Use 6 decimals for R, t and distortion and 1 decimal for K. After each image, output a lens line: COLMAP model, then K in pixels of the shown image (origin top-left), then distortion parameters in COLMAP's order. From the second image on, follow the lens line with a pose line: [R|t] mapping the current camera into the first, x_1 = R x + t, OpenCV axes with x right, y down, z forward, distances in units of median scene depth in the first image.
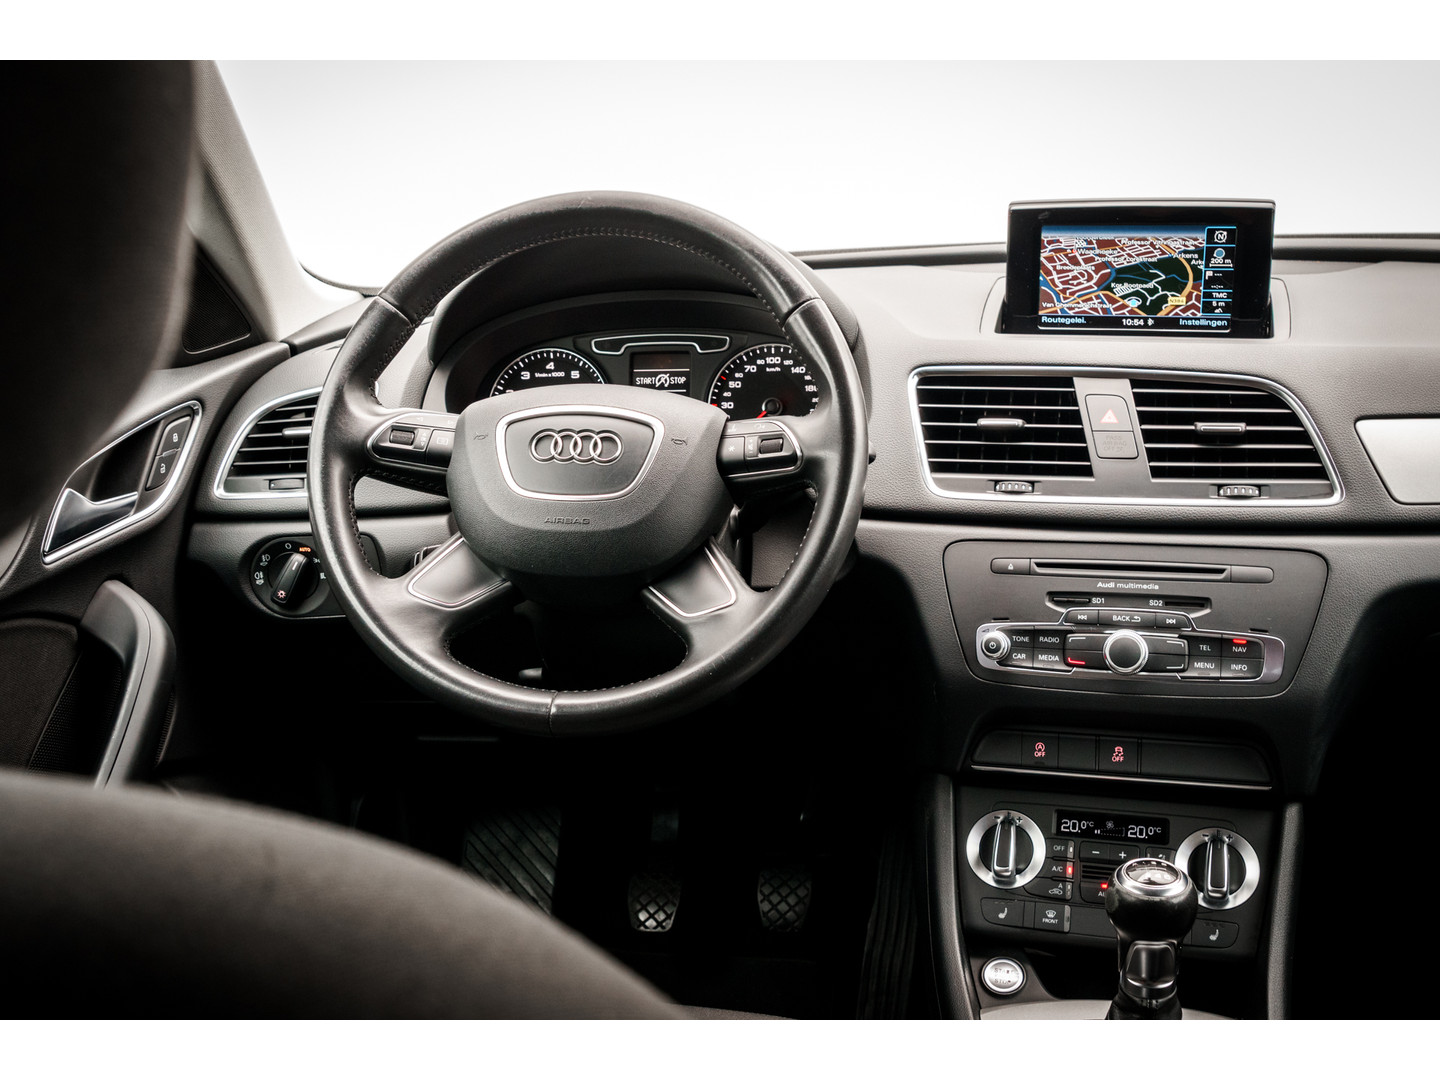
lens RADIAL K [[1598.0, 0, 716.9], [0, 1598.0, 538.3], [0, 0, 1]] dist [0.004952, 0.000000]
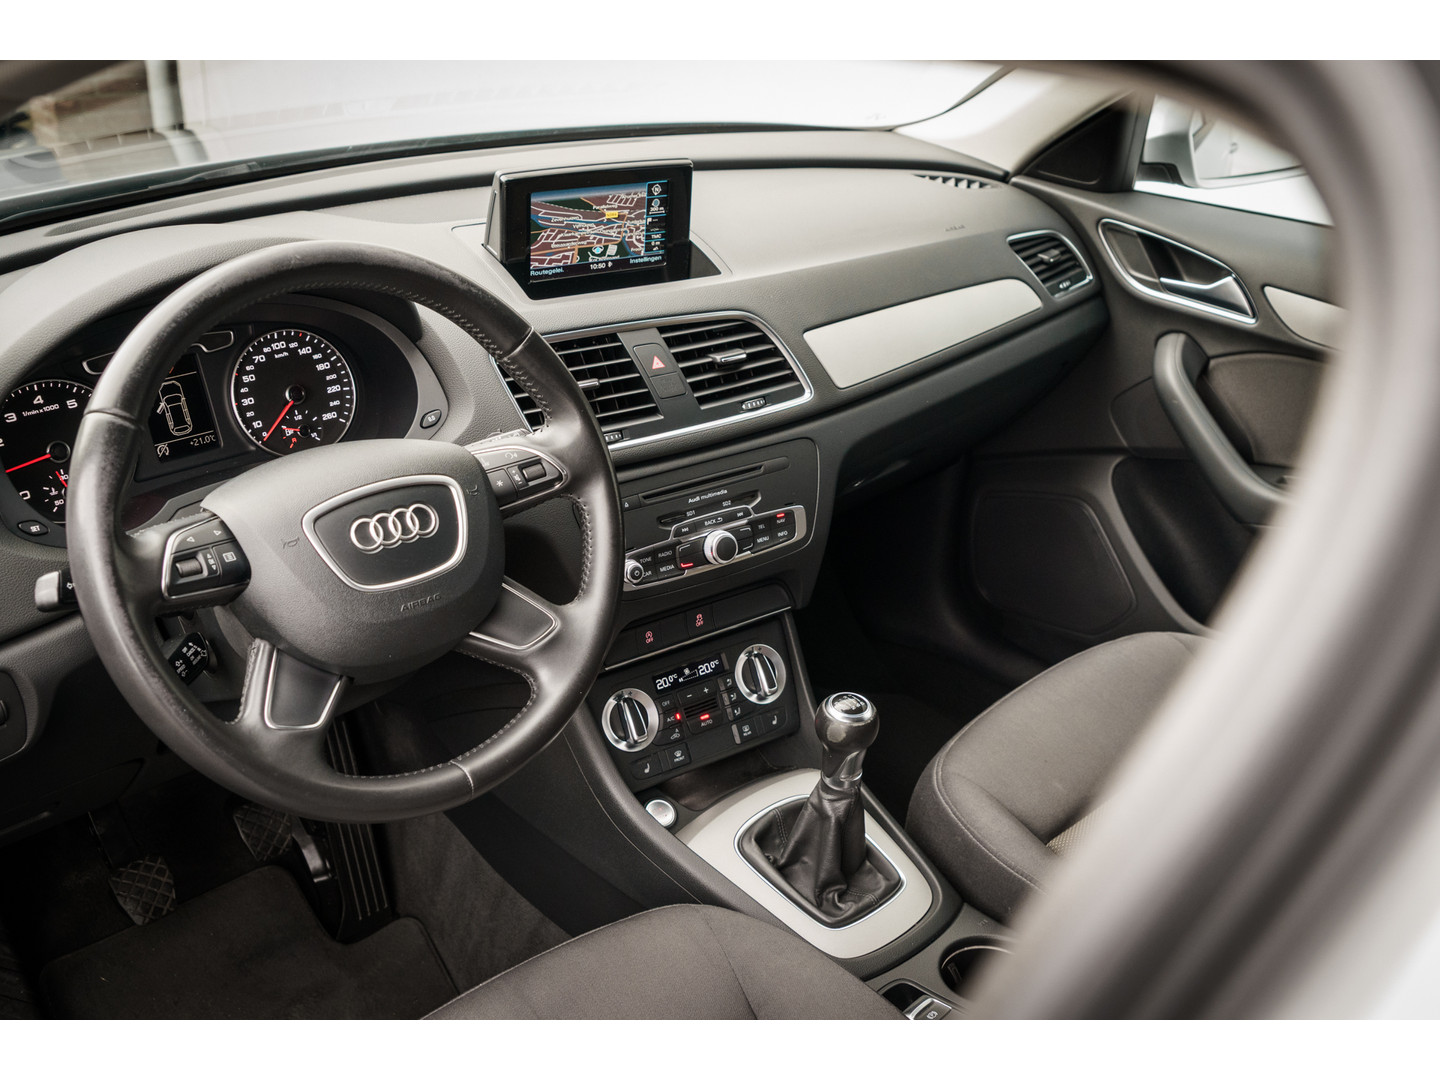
lens RADIAL K [[1434.4, 0, 727.7], [0, 1434.4, 540.7], [0, 0, 1]] dist [0.007180, 0.000000]
pose [[0.612167, -0.301872, 0.730838, -0.530129], [0.126250, 0.949717, 0.286529, -0.240196], [-0.780584, -0.083136, 0.619497, 0.257723]]
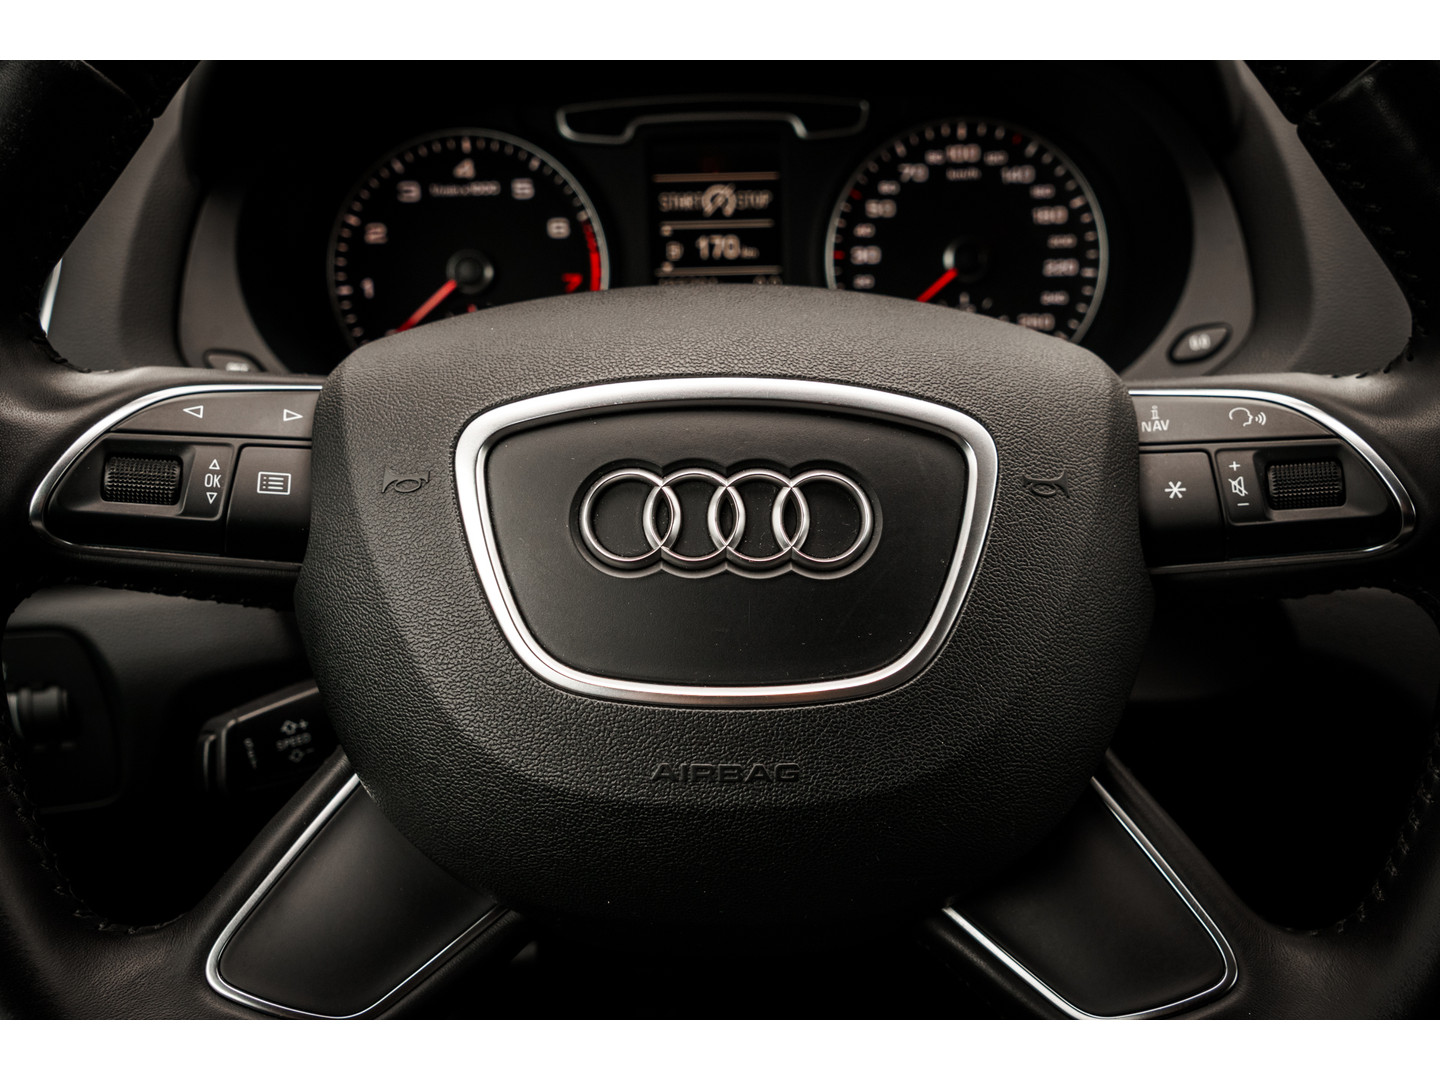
lens RADIAL K [[1598.0, 0, 734.7], [0, 1598.0, 546.2], [0, 0, 1]] dist [0.004952, 0.000000]
pose [[0.987130, -0.051015, 0.151566, -0.117397], [0.023082, 0.983281, 0.180626, -0.094737], [-0.158246, -0.174803, 0.971804, 0.606229]]
